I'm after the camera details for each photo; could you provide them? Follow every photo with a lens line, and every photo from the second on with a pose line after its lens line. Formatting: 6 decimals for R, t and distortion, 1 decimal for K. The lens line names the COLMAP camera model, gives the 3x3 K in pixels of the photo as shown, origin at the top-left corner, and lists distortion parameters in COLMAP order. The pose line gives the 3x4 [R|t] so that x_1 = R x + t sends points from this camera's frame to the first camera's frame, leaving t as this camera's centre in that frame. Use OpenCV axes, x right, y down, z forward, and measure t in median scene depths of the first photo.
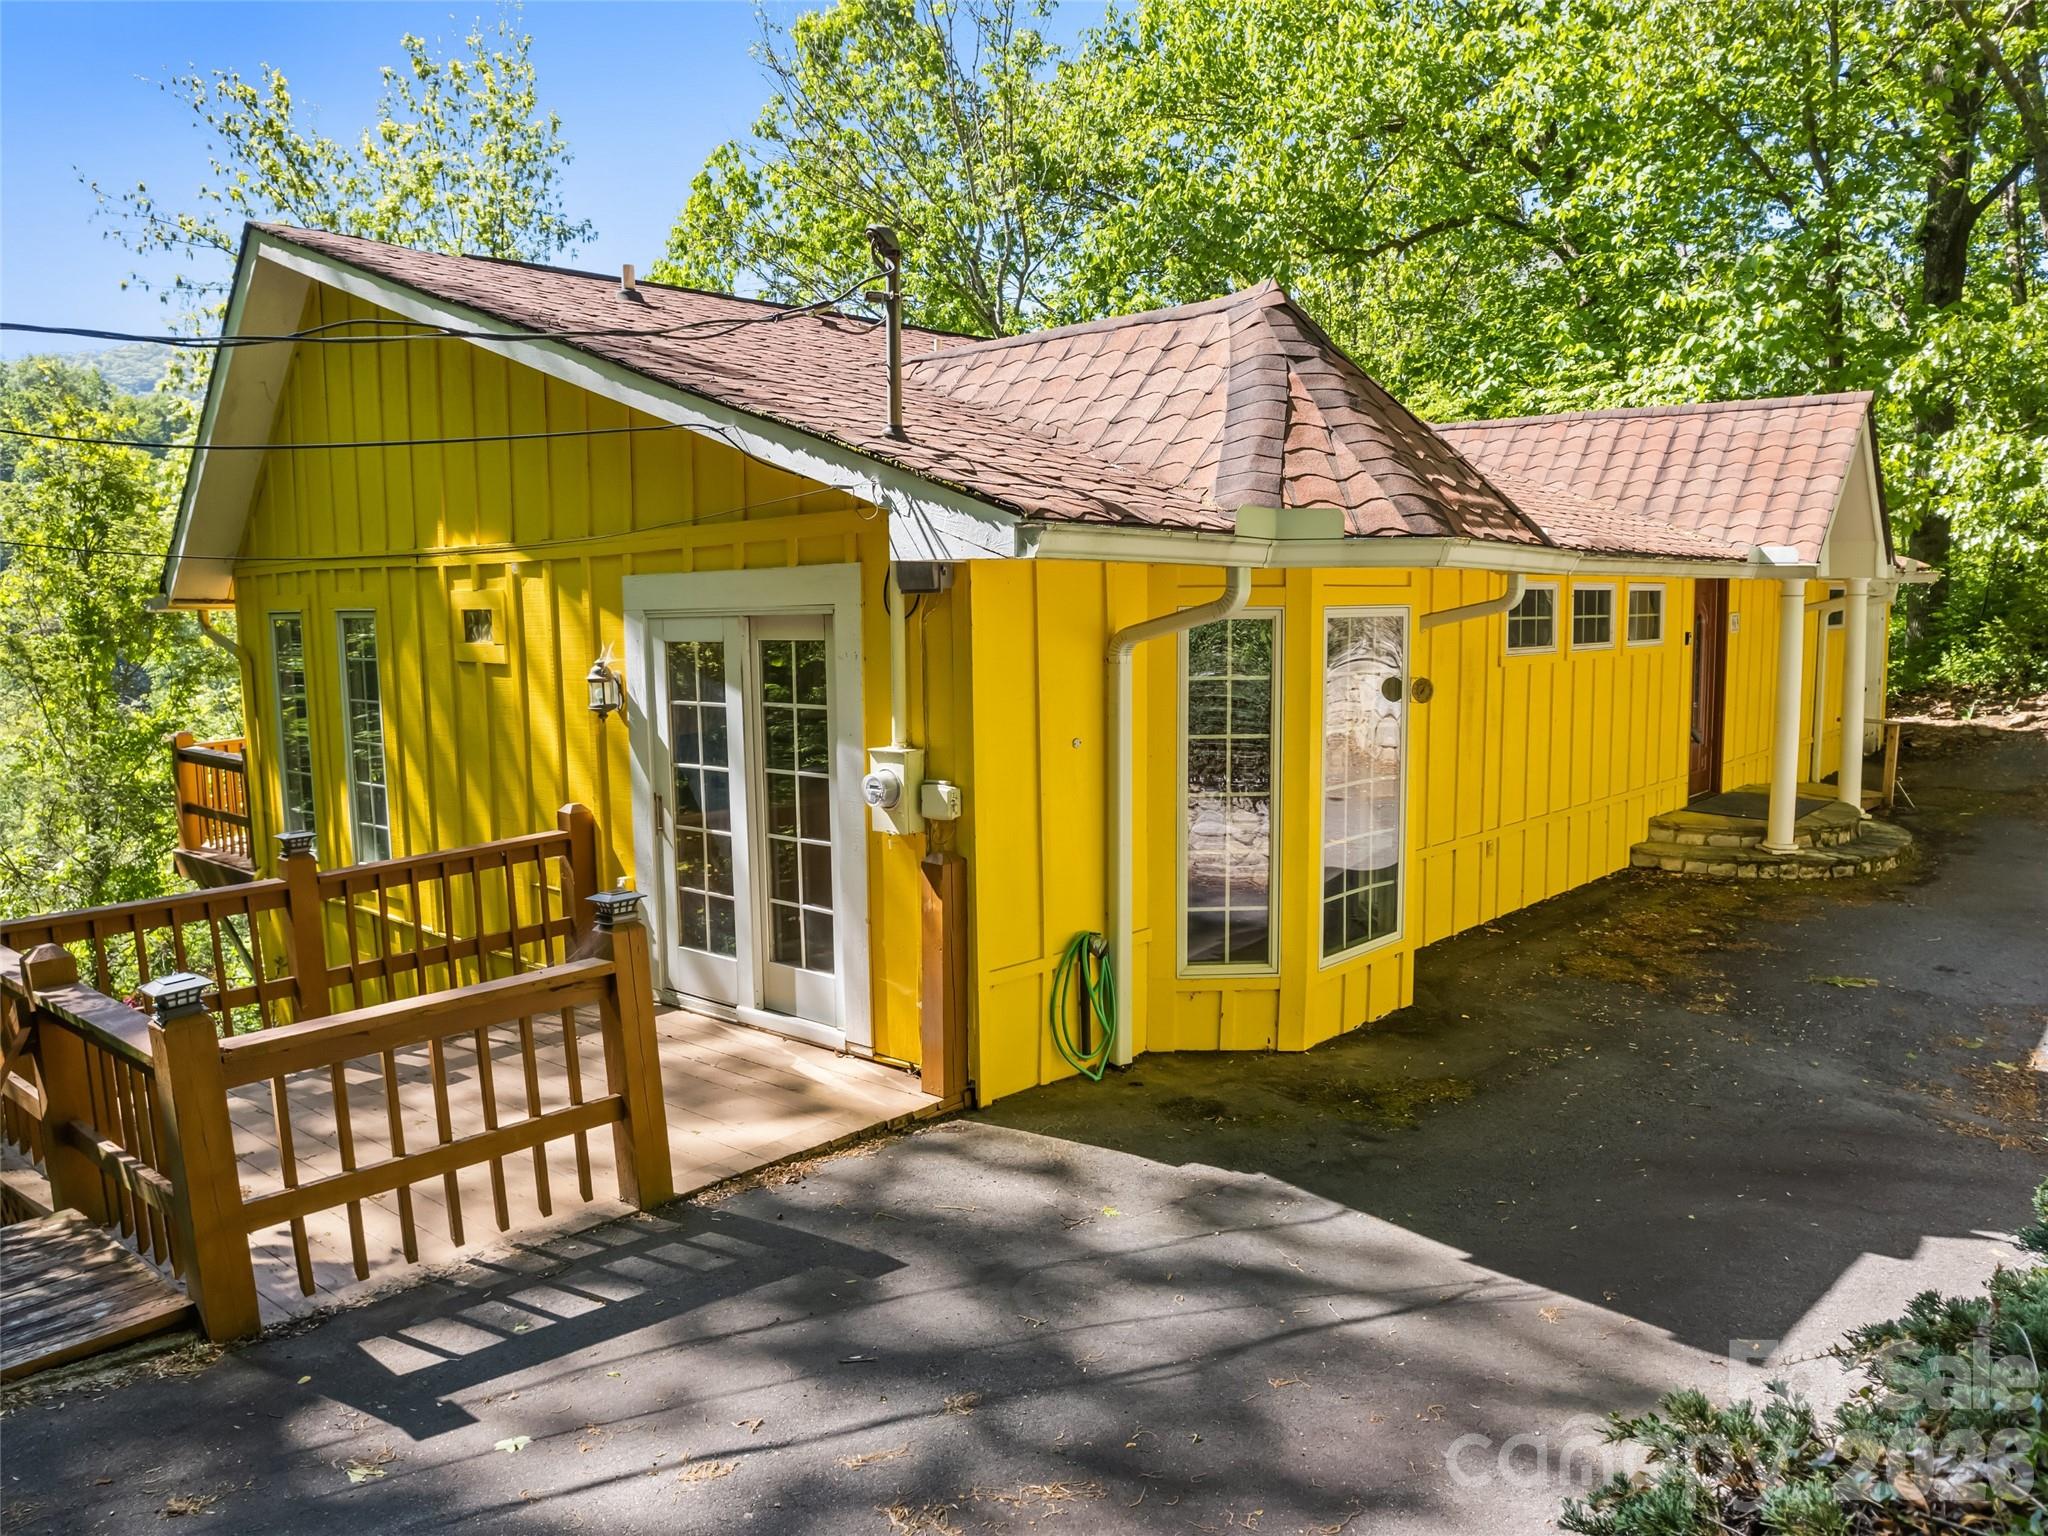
lens RADIAL K [[1499.9, 0, 1038.5], [0, 1499.9, 775.0], [0, 0, 1]] dist [-0.066839, 0.067701]
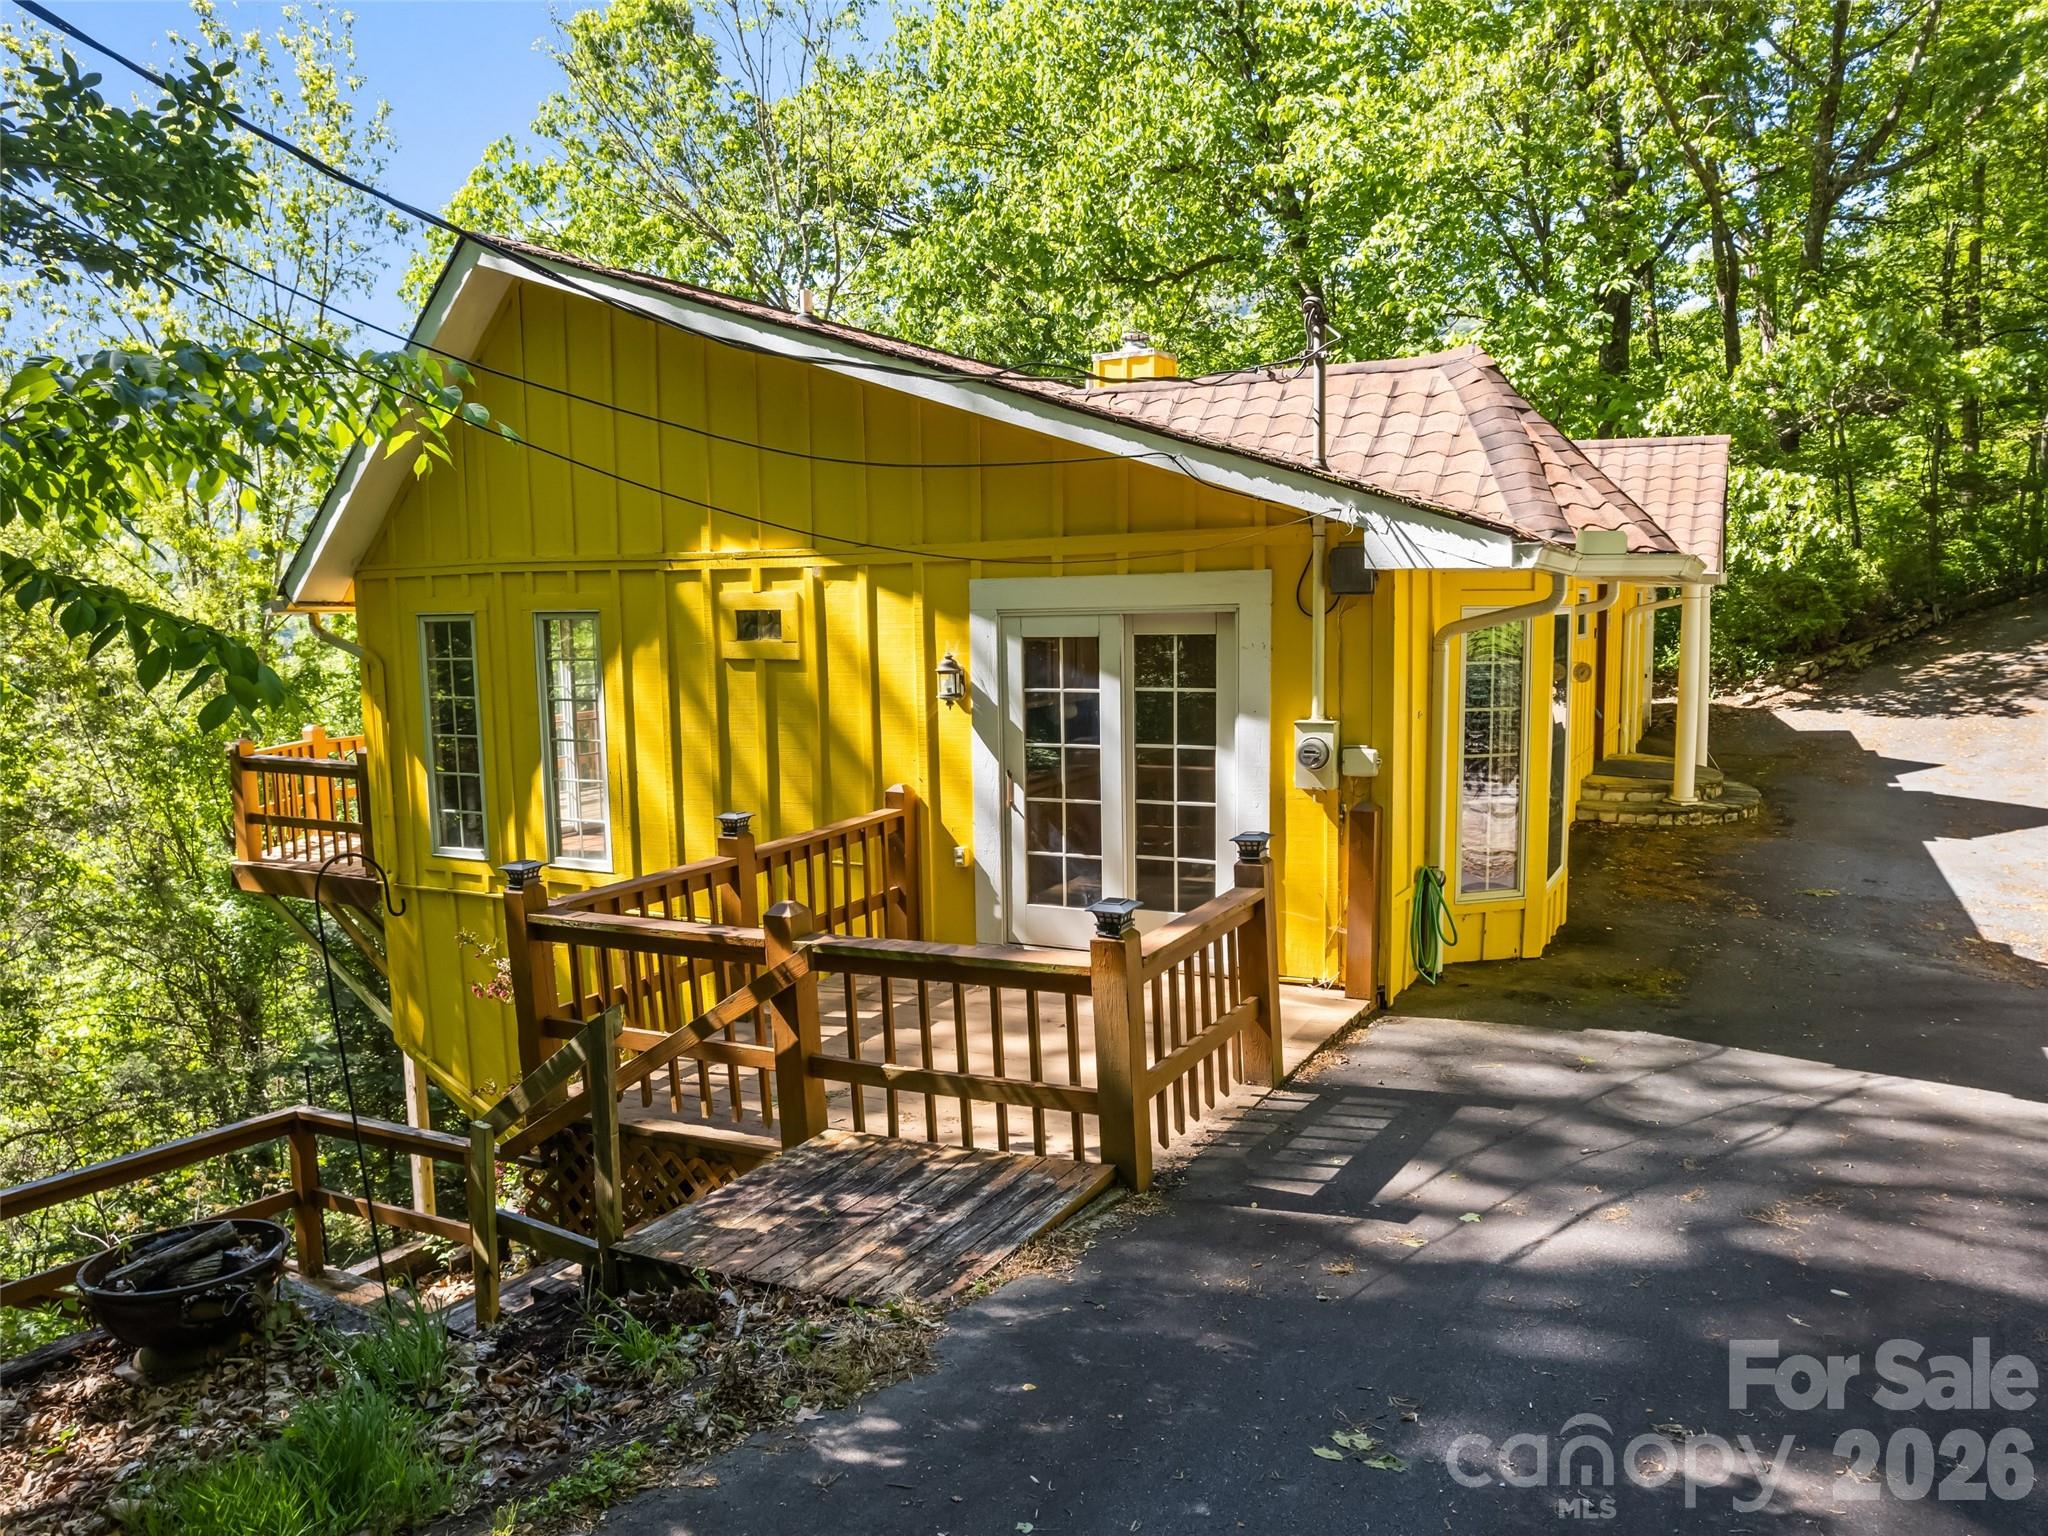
lens RADIAL K [[1499.9, 0, 1038.5], [0, 1499.9, 775.0], [0, 0, 1]] dist [-0.066839, 0.067701]
pose [[0.967343, -0.030207, 0.251664, -0.463778], [0.031105, 0.999516, 0.000411, 0.014071], [-0.251555, 0.007431, 0.967815, -0.097270]]
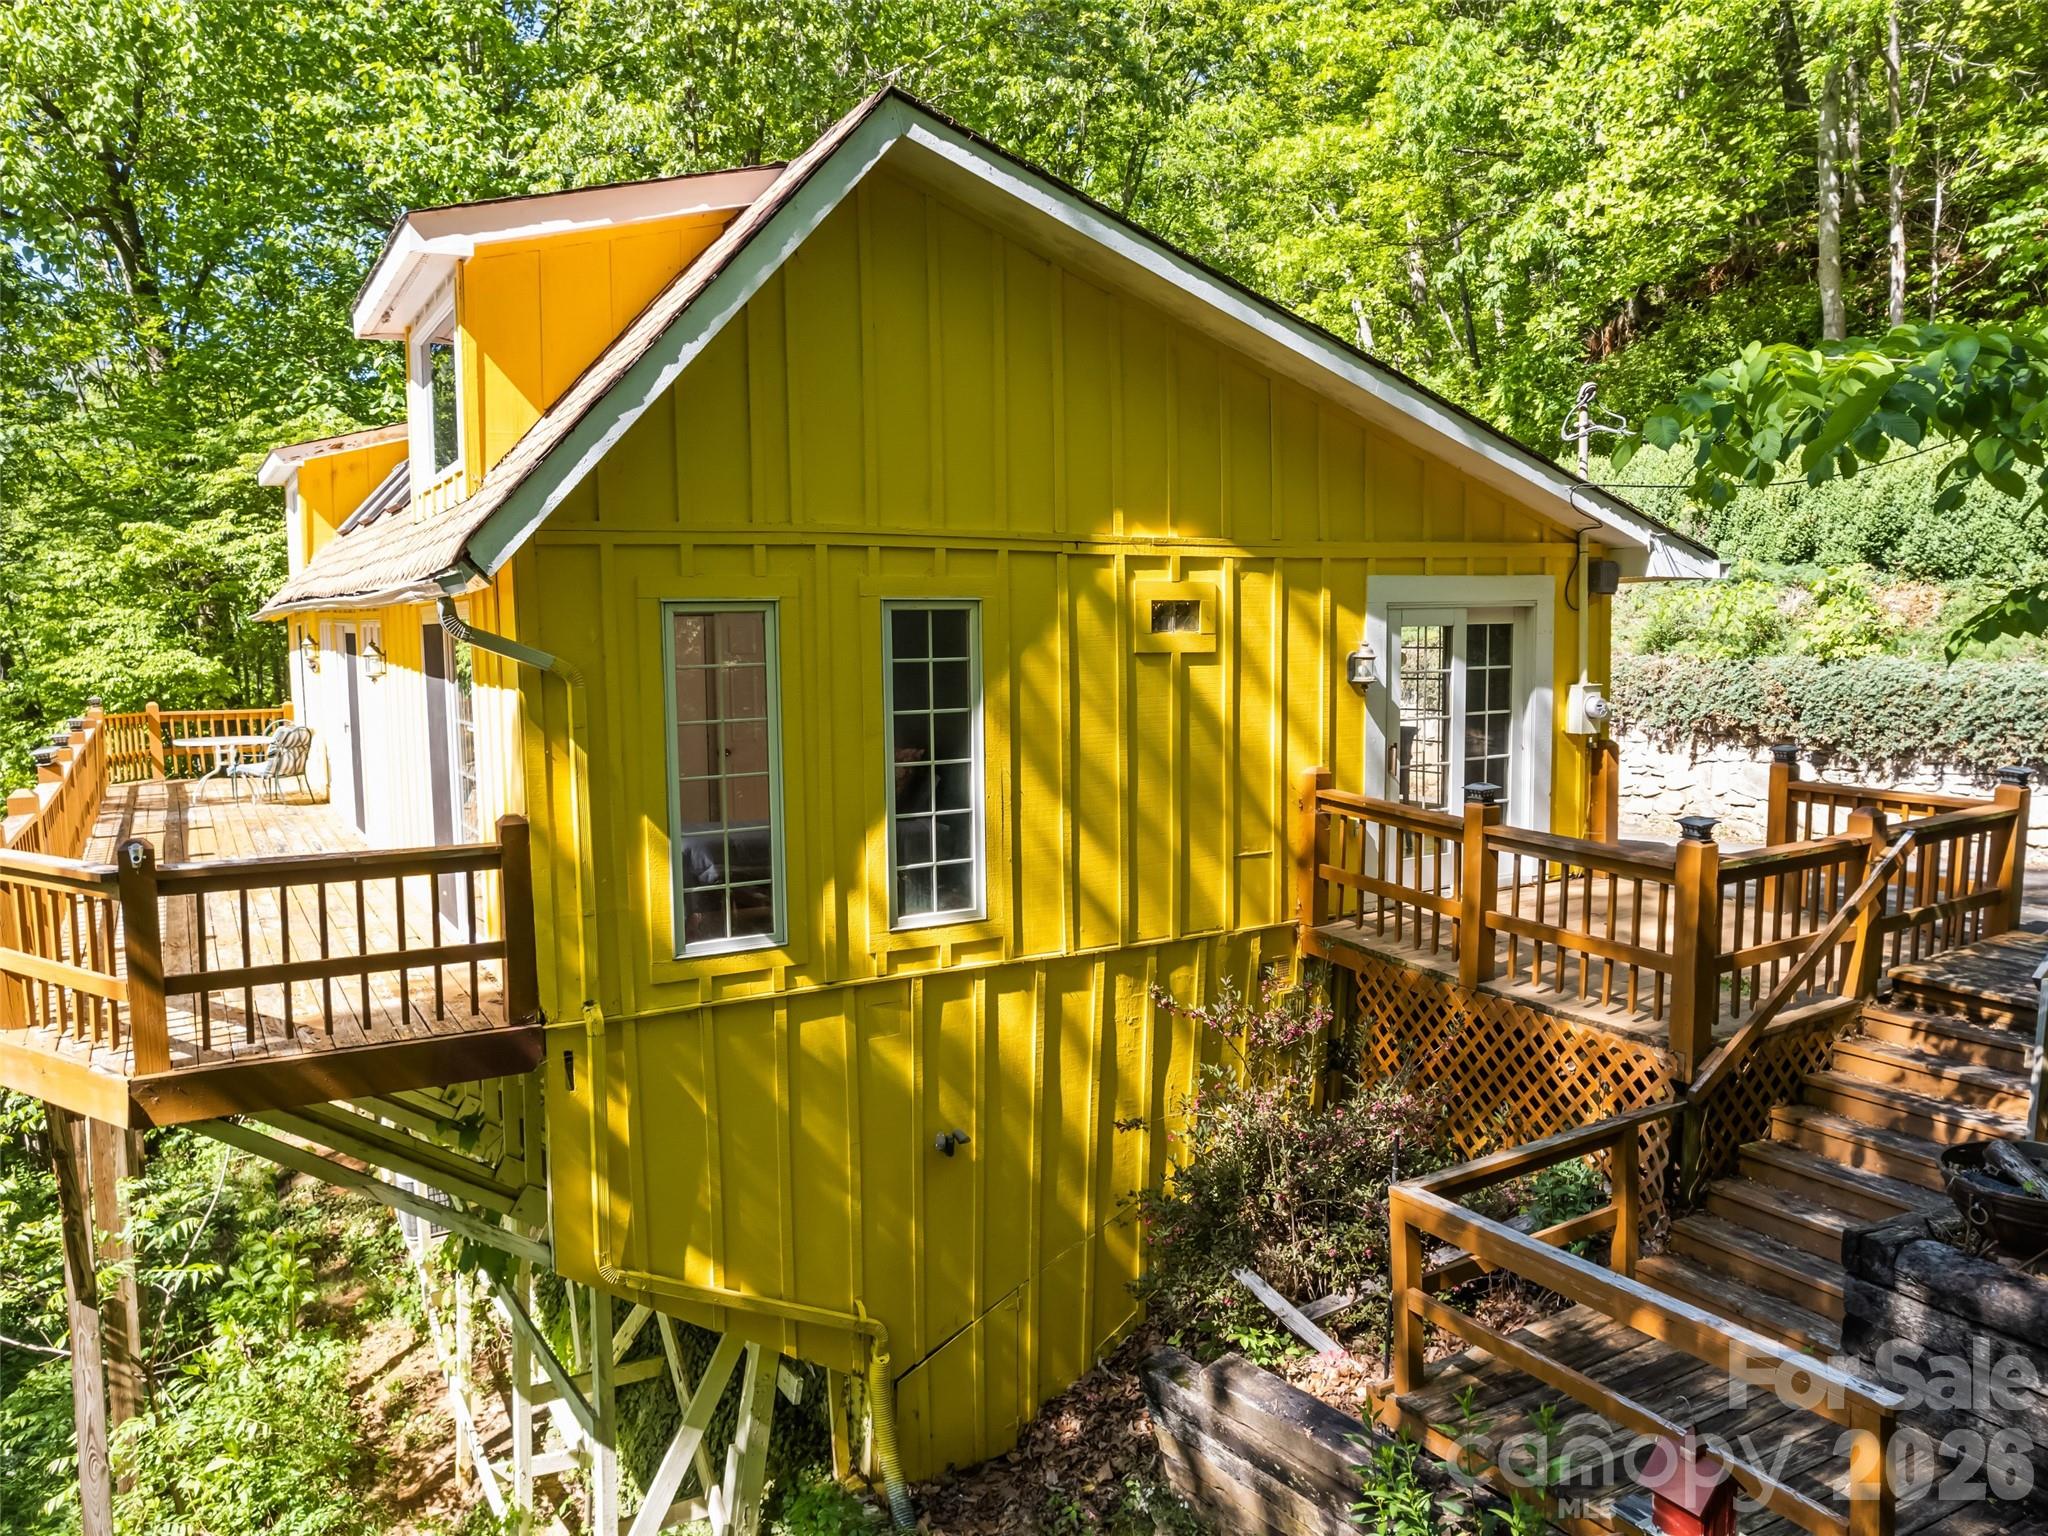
lens RADIAL K [[1499.9, 0, 1038.5], [0, 1499.9, 775.0], [0, 0, 1]] dist [-0.066839, 0.067701]
pose [[0.292226, -0.098582, 0.951255, -1.404662], [0.110000, 0.991536, 0.068964, -0.075269], [-0.950002, 0.084485, 0.300597, 0.804537]]
